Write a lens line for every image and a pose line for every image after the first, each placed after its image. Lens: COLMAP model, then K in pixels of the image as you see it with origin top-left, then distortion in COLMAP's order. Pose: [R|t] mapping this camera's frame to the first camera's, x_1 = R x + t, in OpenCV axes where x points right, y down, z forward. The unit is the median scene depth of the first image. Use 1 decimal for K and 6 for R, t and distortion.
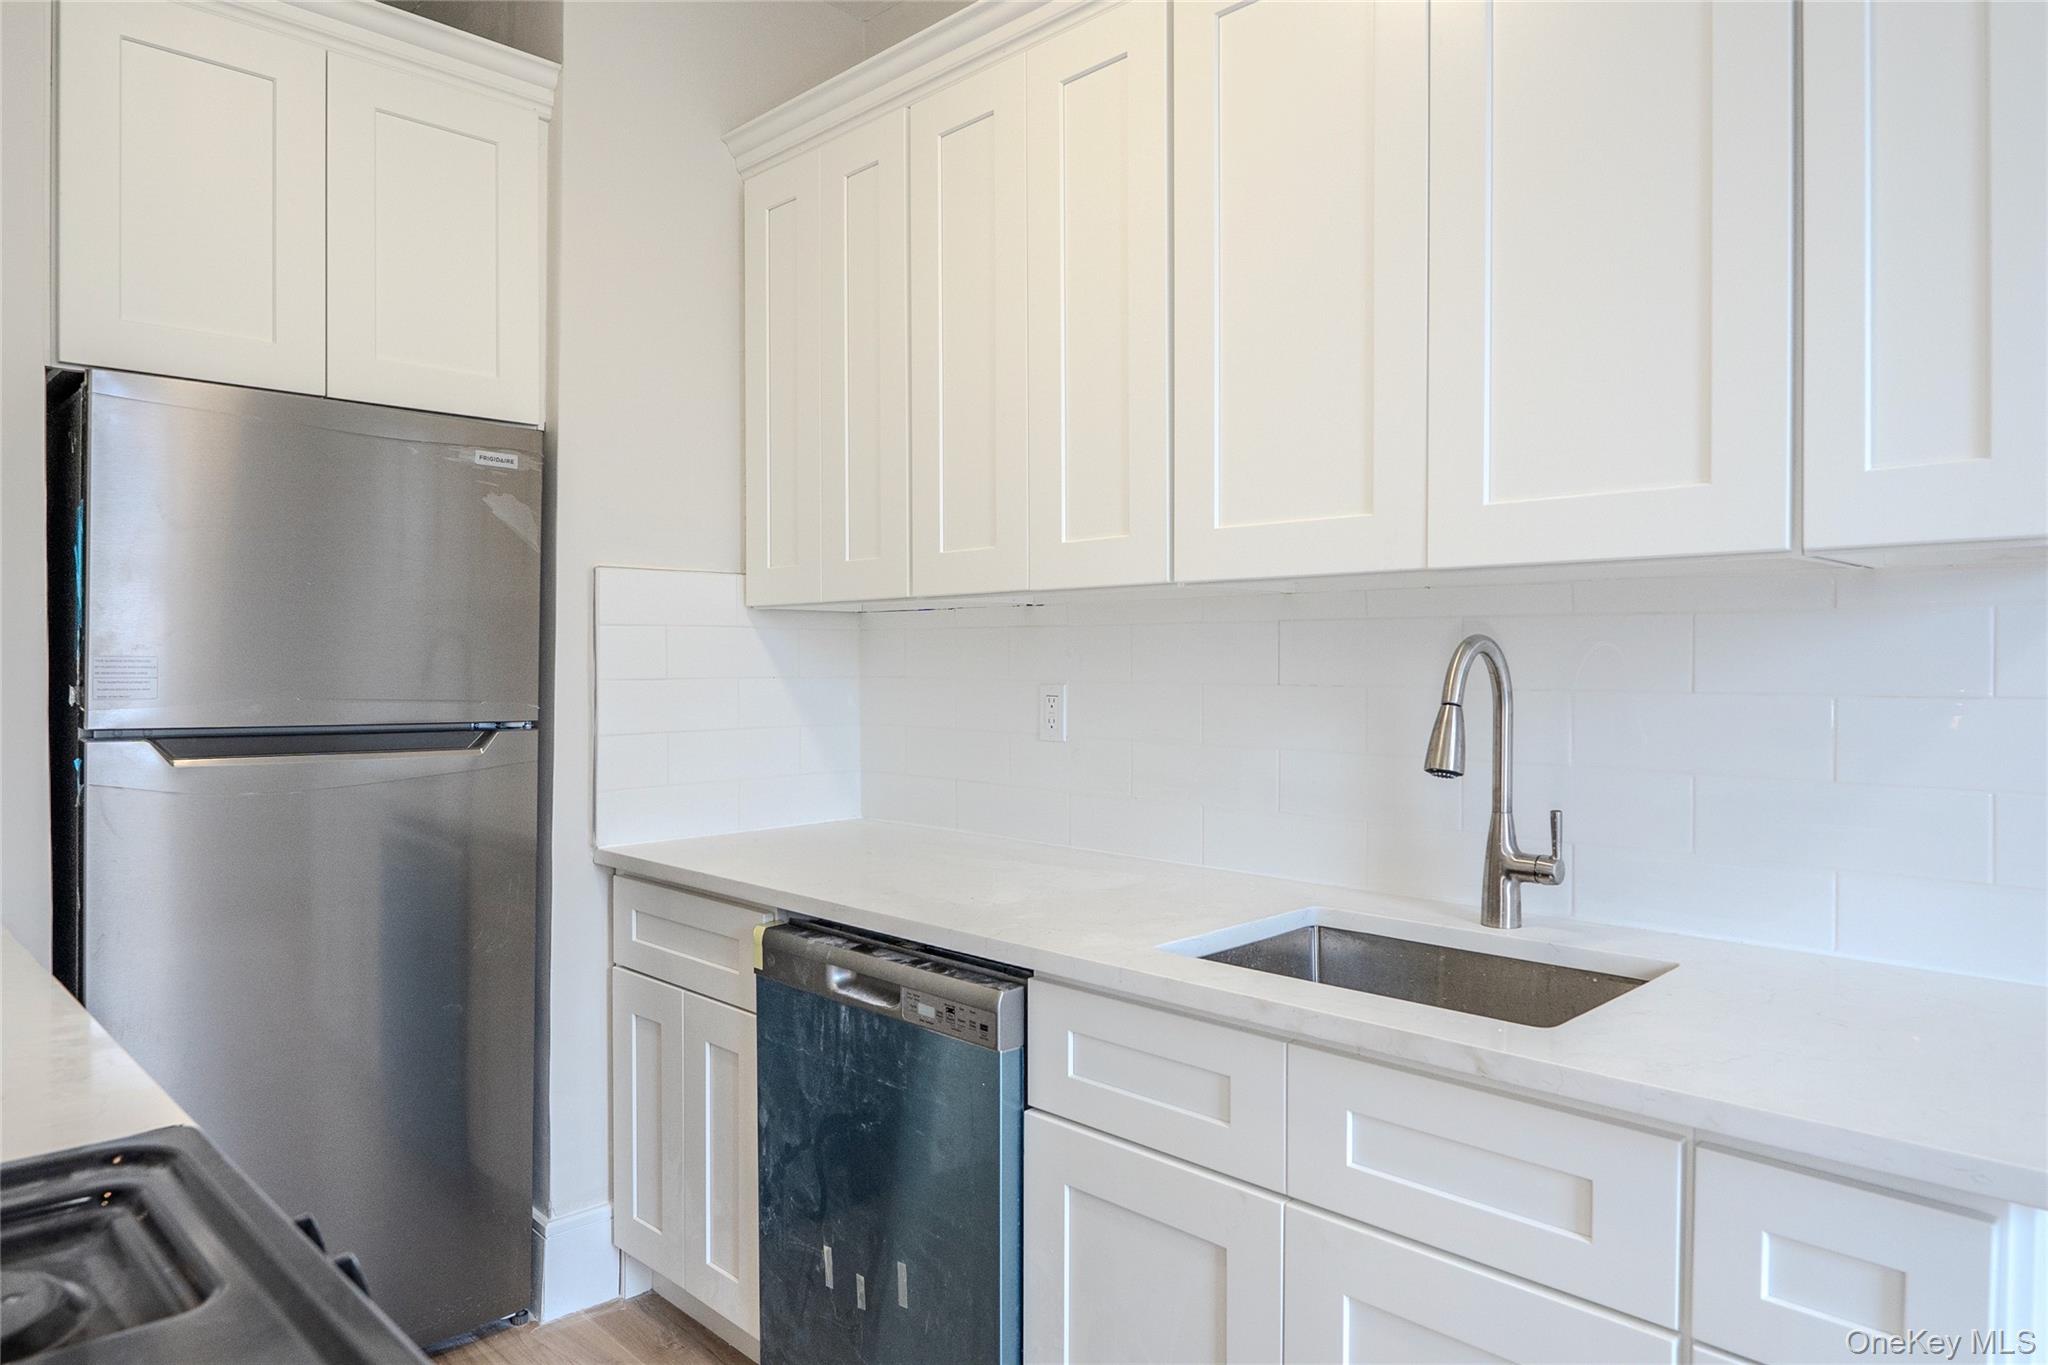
lens RADIAL K [[1283.0, 0, 1030.3], [0, 1283.0, 668.9], [0, 0, 1]] dist [0.006567, 0.000212]
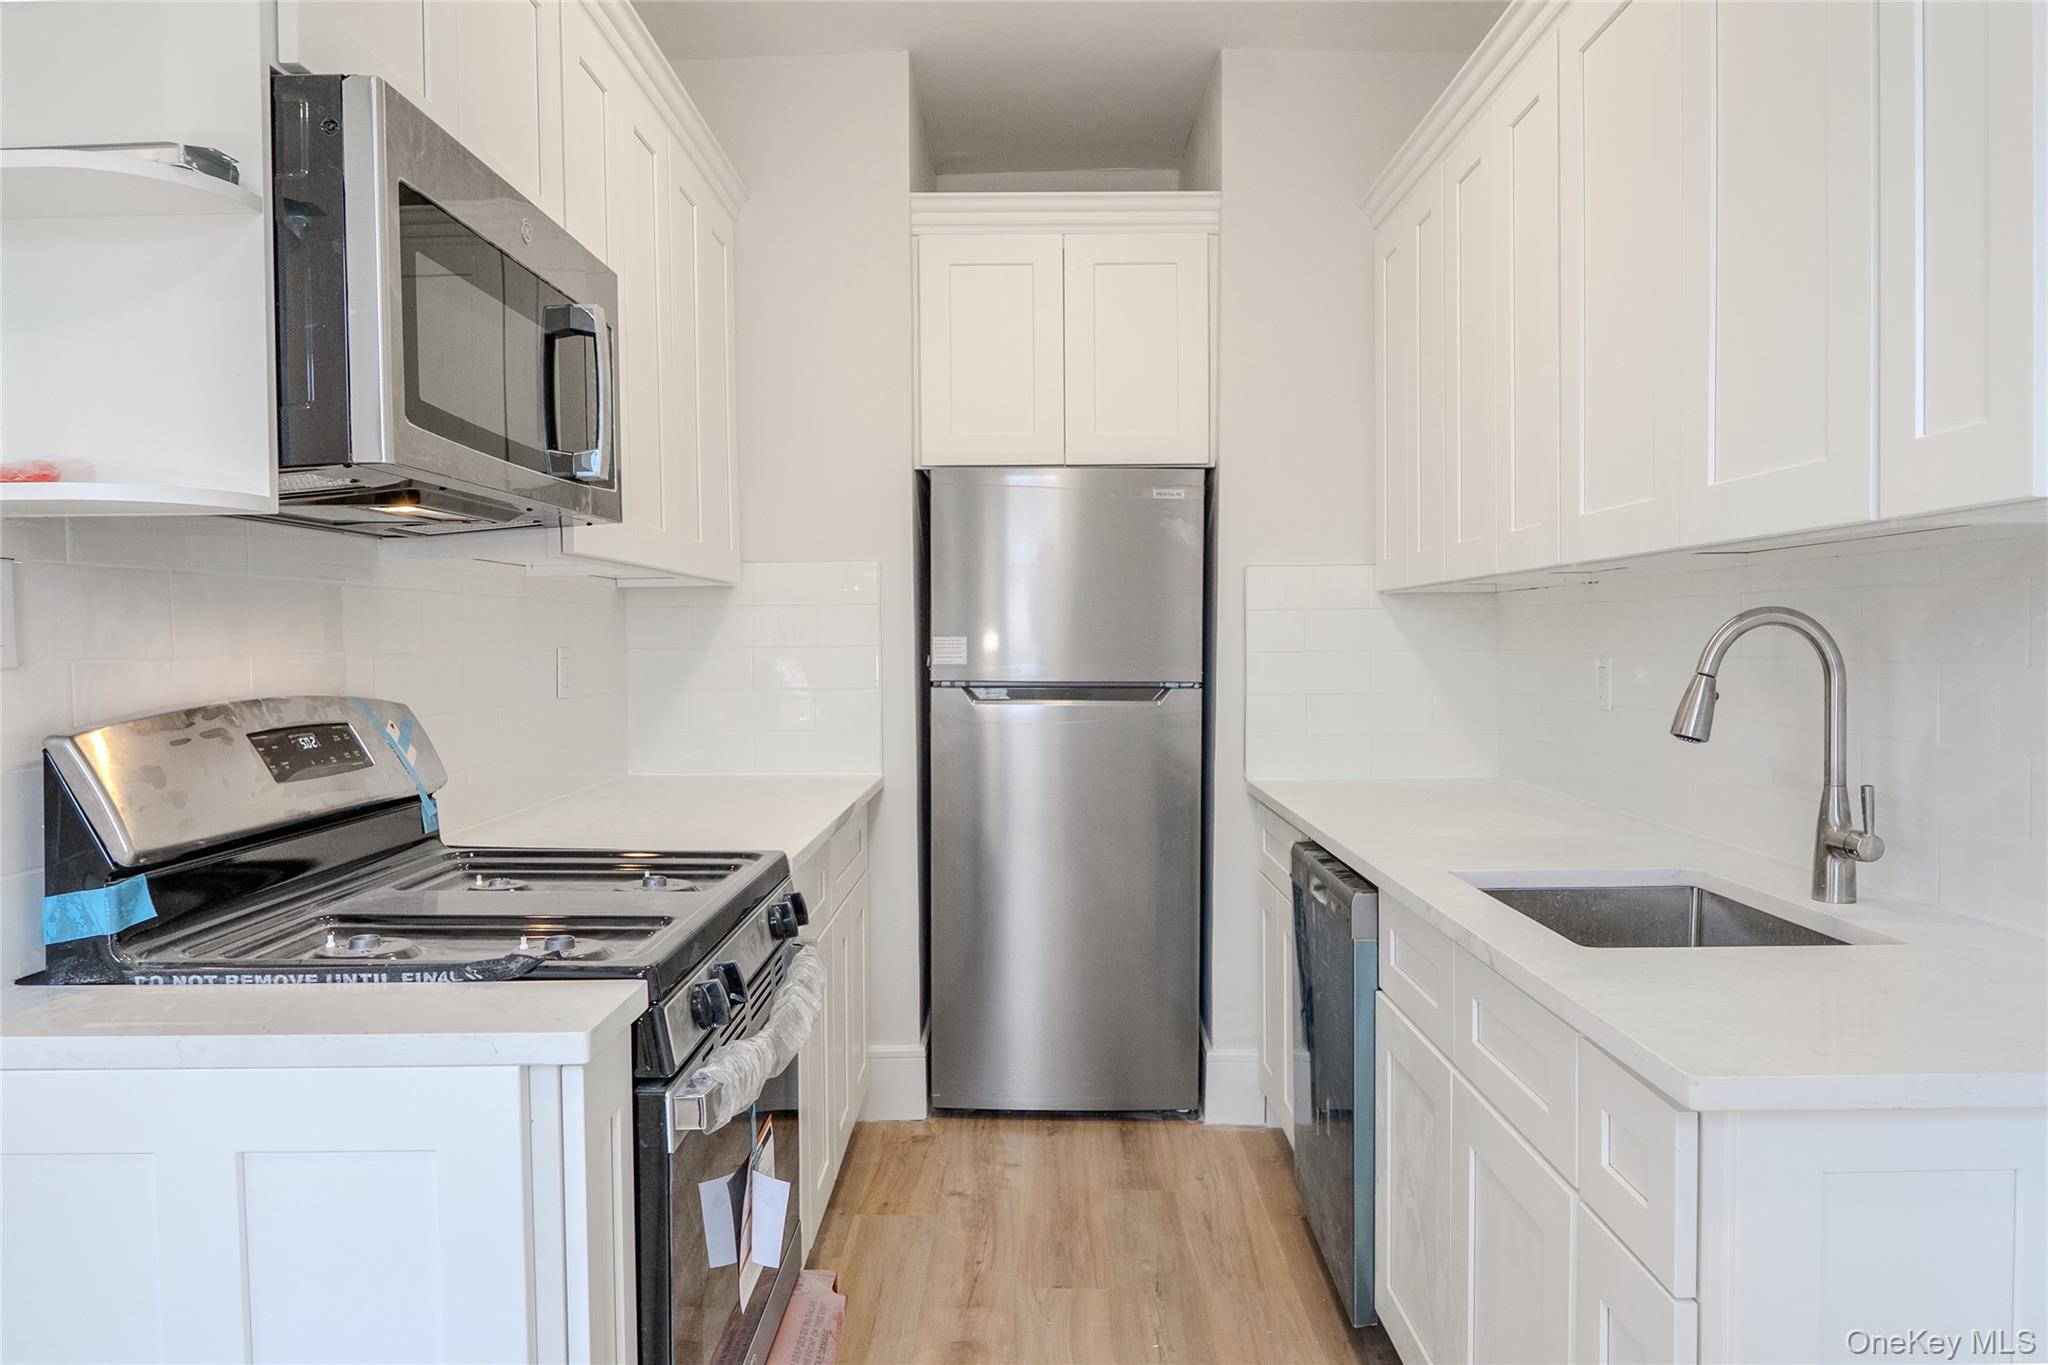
lens RADIAL K [[1322.5, 0, 1022.5], [0, 1322.5, 662.9], [0, 0, 1]] dist [-0.003593, -0.002700]
pose [[0.700620, 0.006928, -0.713501, 0.652776], [0.002878, 0.999917, 0.012535, 0.002187], [0.713528, -0.010836, 0.700543, -0.155175]]
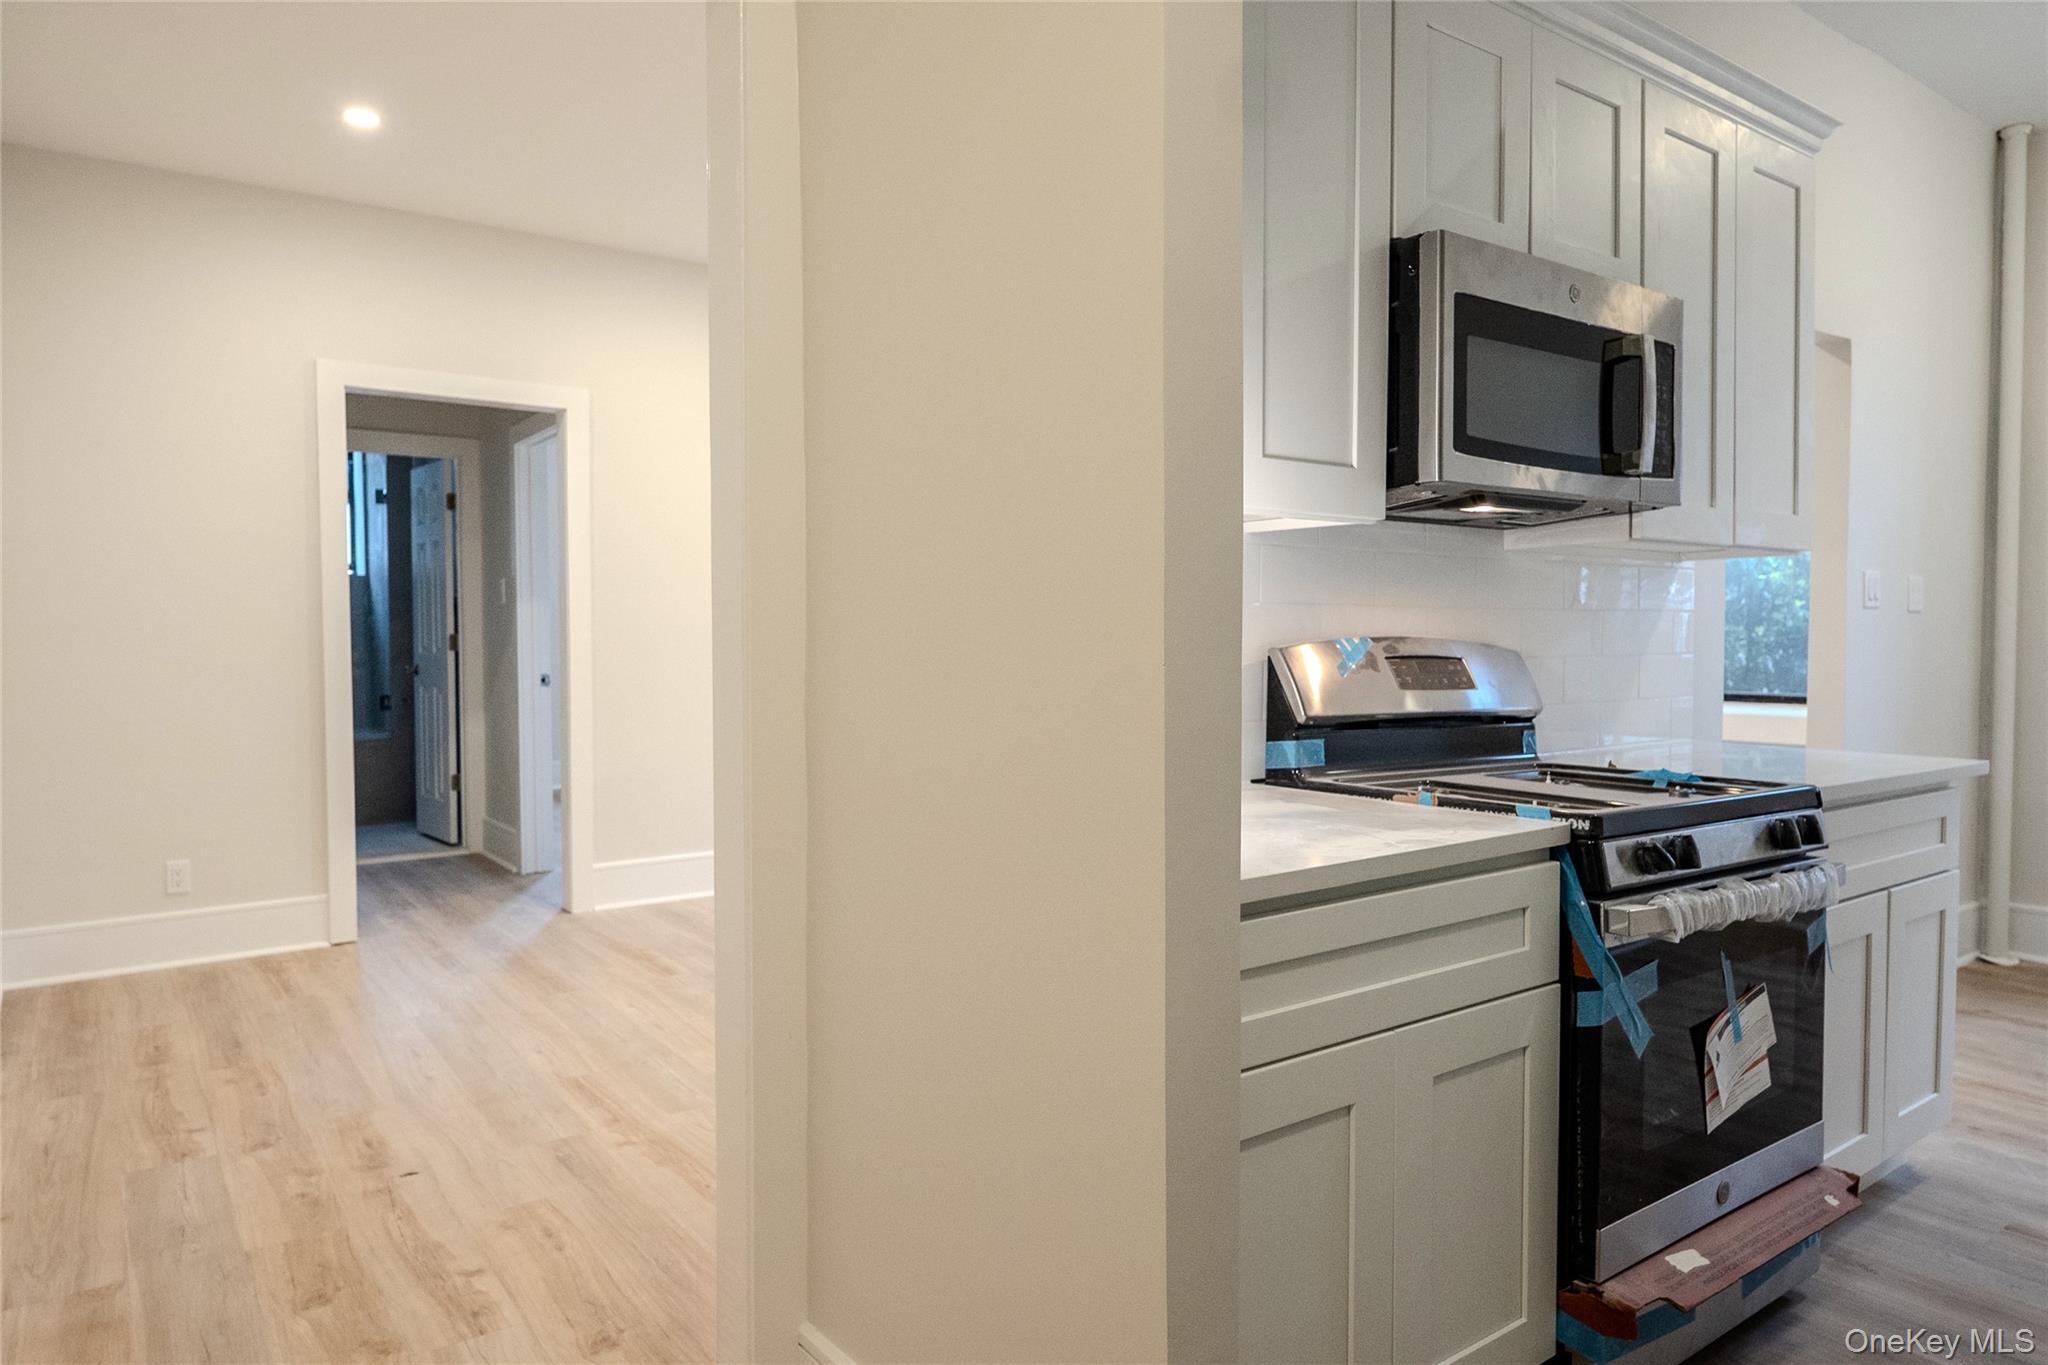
lens RADIAL K [[1228.7, 0, 1016.2], [0, 1228.7, 678.8], [0, 0, 1]] dist [0.002532, -0.000397]
pose [[-0.173065, 0.031364, -0.984411, 1.020316], [-0.008542, 0.999407, 0.033344, 0.042776], [0.984873, 0.014179, -0.172694, -0.063781]]
